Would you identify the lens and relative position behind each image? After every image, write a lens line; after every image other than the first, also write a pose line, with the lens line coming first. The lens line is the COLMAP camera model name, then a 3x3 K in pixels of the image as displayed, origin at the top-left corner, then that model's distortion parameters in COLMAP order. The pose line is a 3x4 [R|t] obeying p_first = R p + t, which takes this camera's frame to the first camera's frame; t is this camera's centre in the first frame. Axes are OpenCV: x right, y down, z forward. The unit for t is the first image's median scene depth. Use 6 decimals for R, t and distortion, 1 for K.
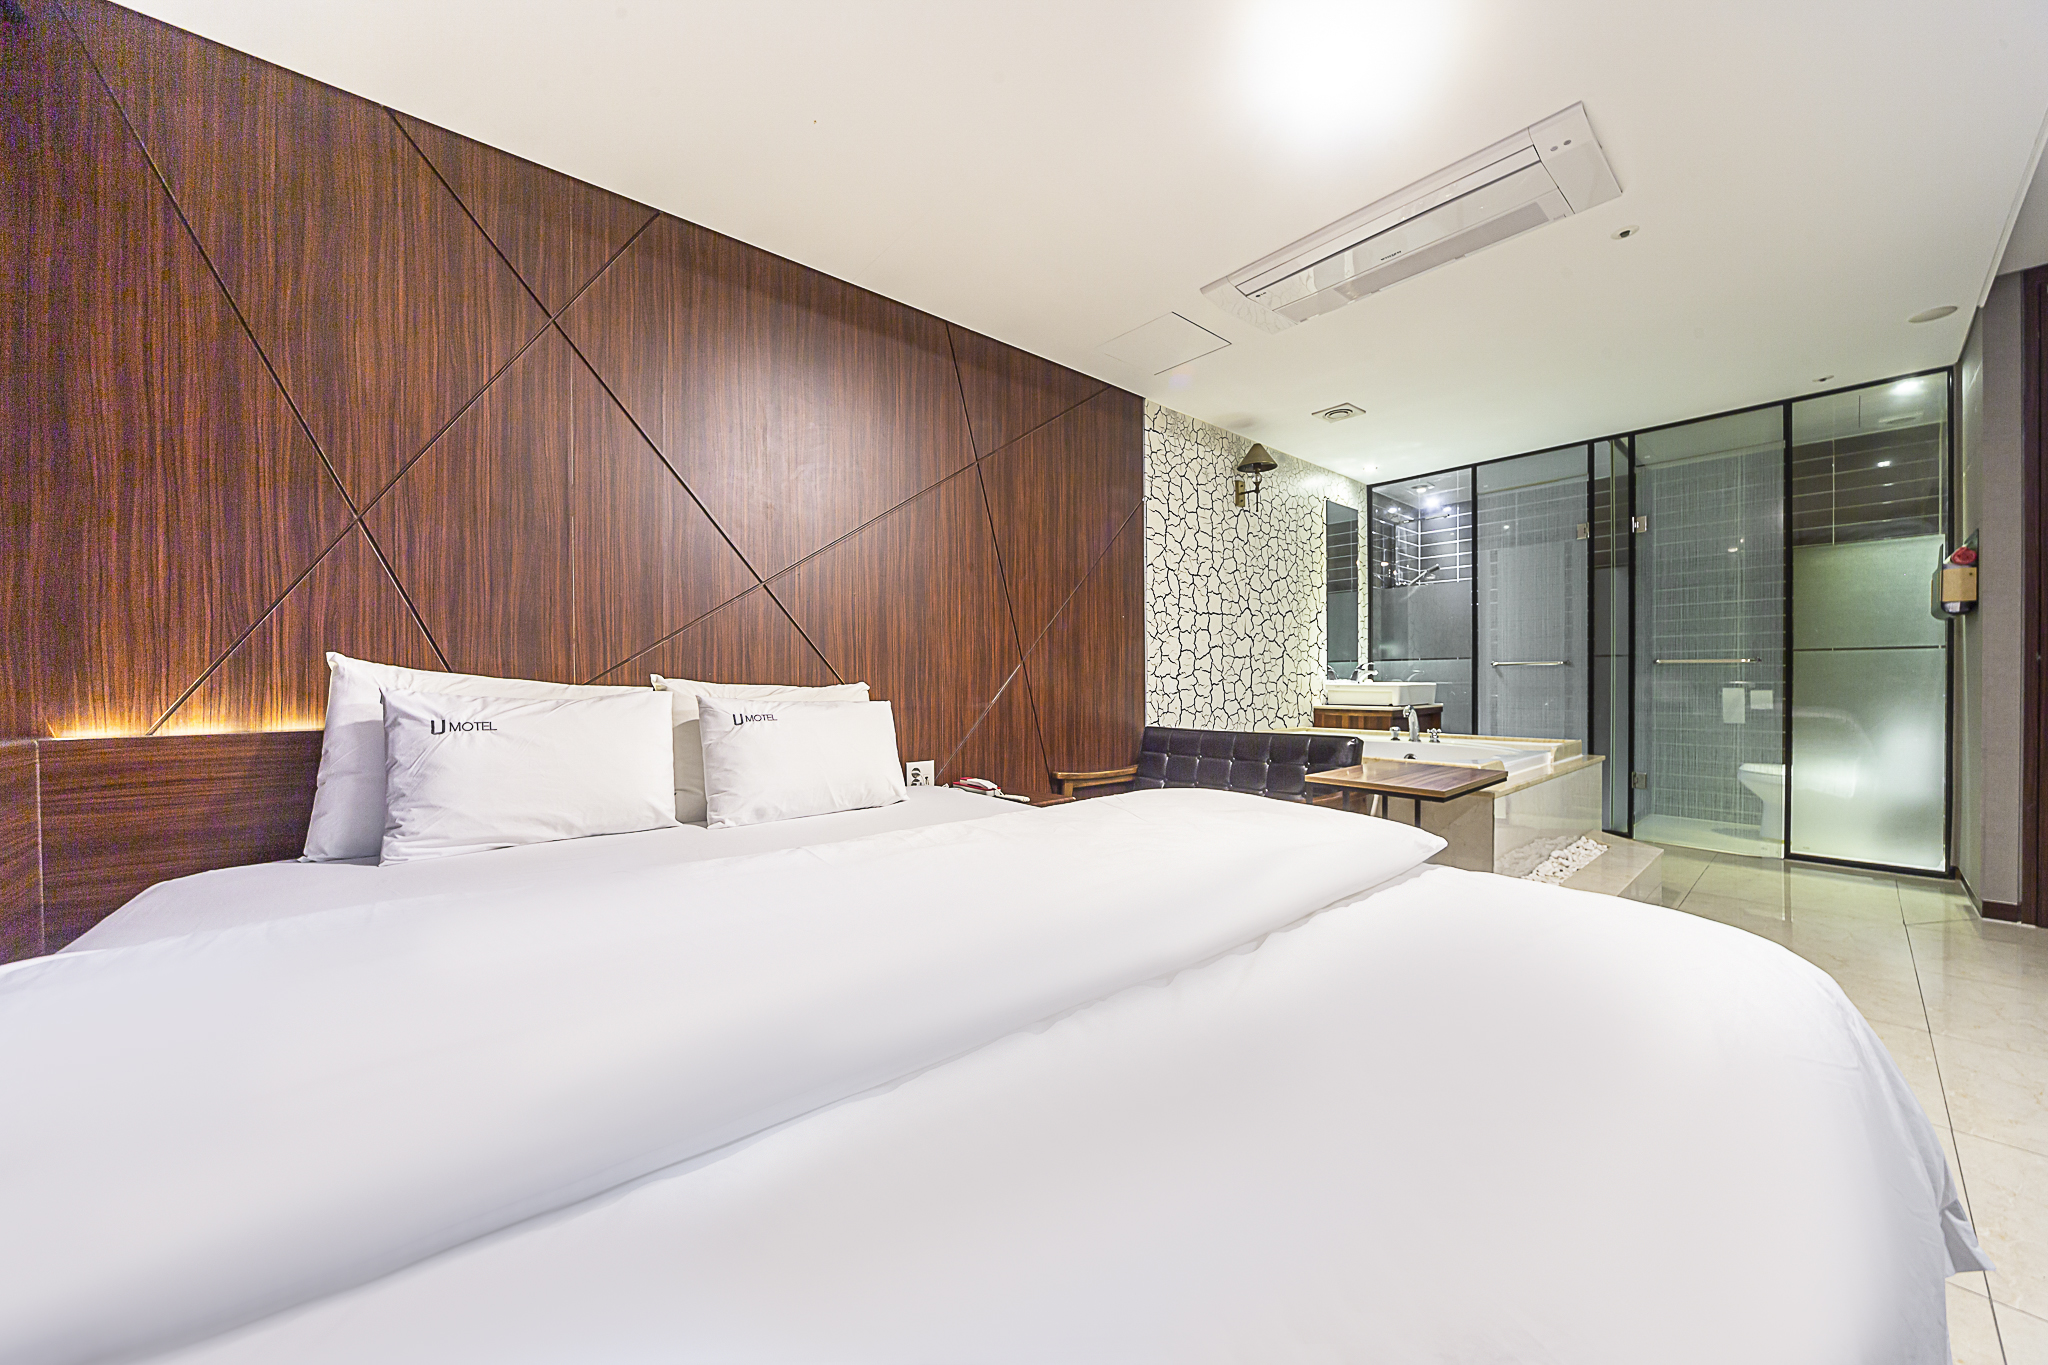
lens RADIAL K [[720.1, 0, 1030.1], [0, 720.1, 691.7], [0, 0, 1]] dist [-0.006043, 0.000725]
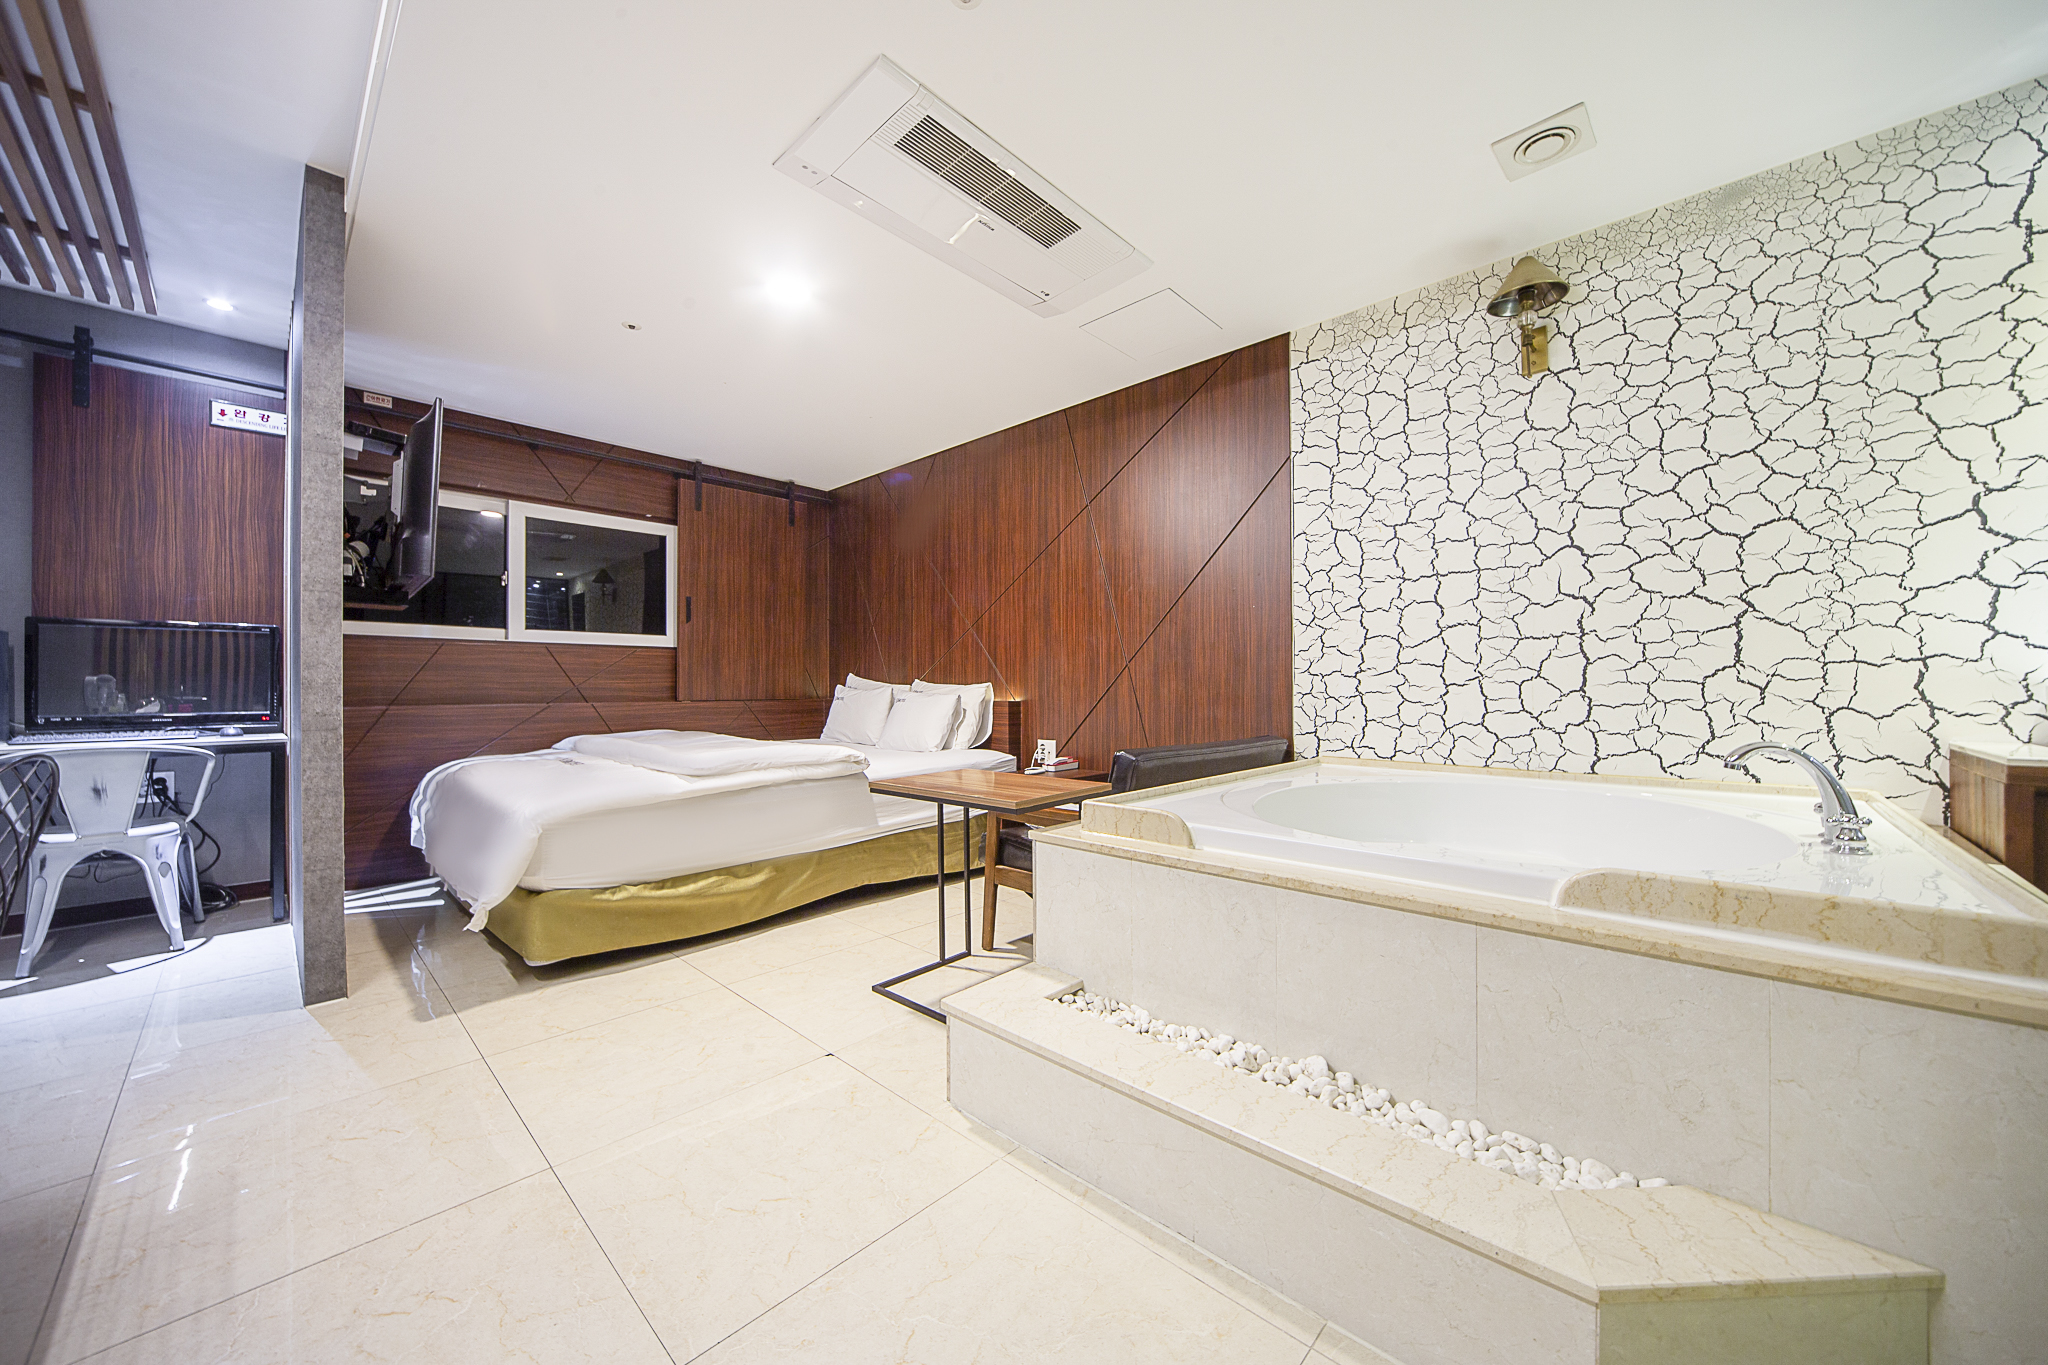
lens RADIAL K [[720.1, 0, 1033.8], [0, 720.1, 677.3], [0, 0, 1]] dist [-0.006043, 0.000725]
pose [[0.114973, -0.001031, -0.993368, 0.874618], [-0.003785, 0.999992, -0.001476, -0.015289], [0.993361, 0.003929, 0.114969, 0.583826]]
